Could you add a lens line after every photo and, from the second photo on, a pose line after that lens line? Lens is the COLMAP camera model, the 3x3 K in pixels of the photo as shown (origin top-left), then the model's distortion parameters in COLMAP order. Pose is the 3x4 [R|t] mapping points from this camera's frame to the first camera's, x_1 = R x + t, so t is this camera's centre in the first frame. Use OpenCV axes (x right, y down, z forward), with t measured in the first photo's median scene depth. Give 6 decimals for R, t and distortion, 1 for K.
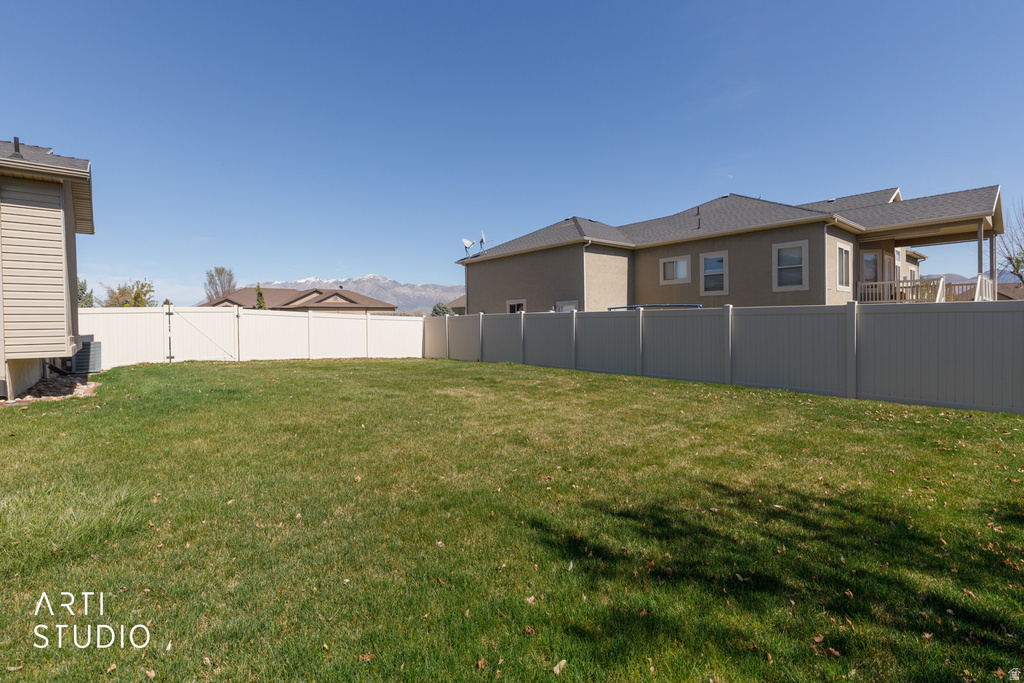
lens RADIAL K [[474.2, 0, 513.5], [0, 474.2, 322.2], [0, 0, 1]] dist [0.008351, 0.000364]
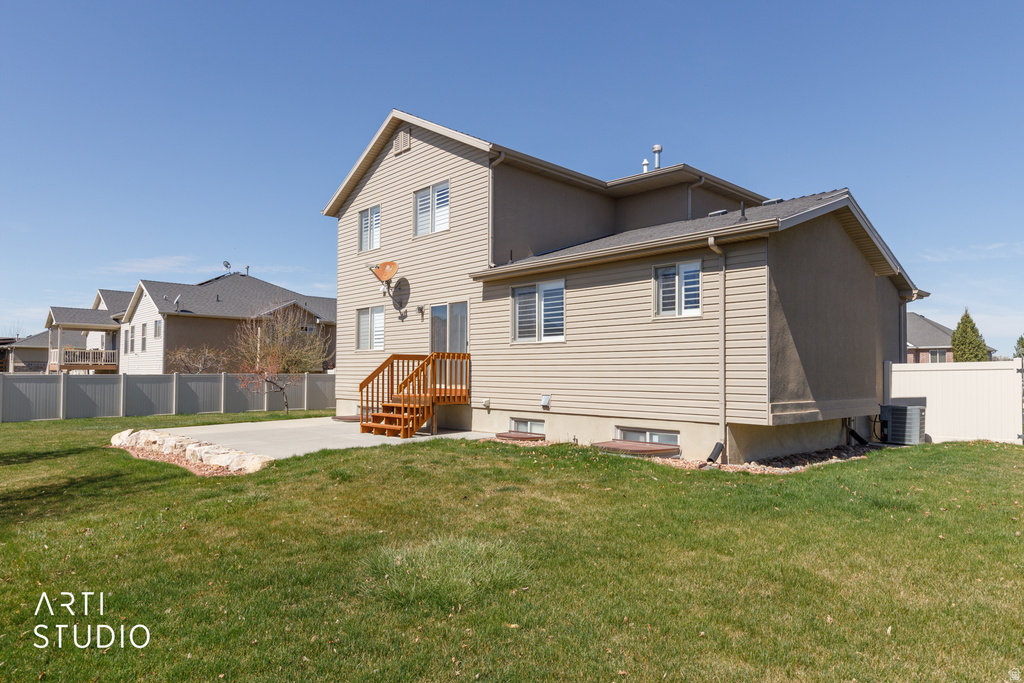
lens RADIAL K [[637.0, 0, 509.7], [0, 637.0, 350.0], [0, 0, 1]] dist [0.013052, -0.000875]
pose [[0.036795, -0.021737, -0.999086, 0.117612], [-0.004743, 0.999748, -0.021926, -0.019081], [0.999312, 0.005545, 0.036683, 0.203318]]
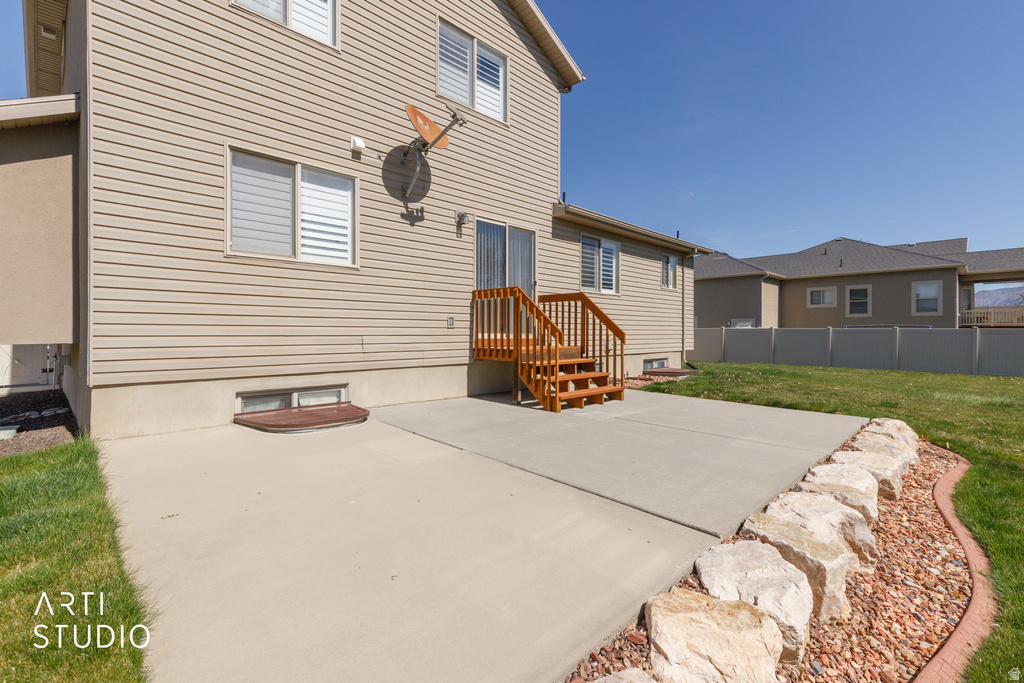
lens RADIAL K [[474.2, 0, 504.3], [0, 474.2, 331.4], [0, 0, 1]] dist [0.008351, 0.000364]
pose [[0.996830, 0.018043, 0.077491, -0.725068], [-0.017901, 0.999837, -0.002530, 0.006347], [-0.077524, 0.001134, 0.996990, -0.292587]]
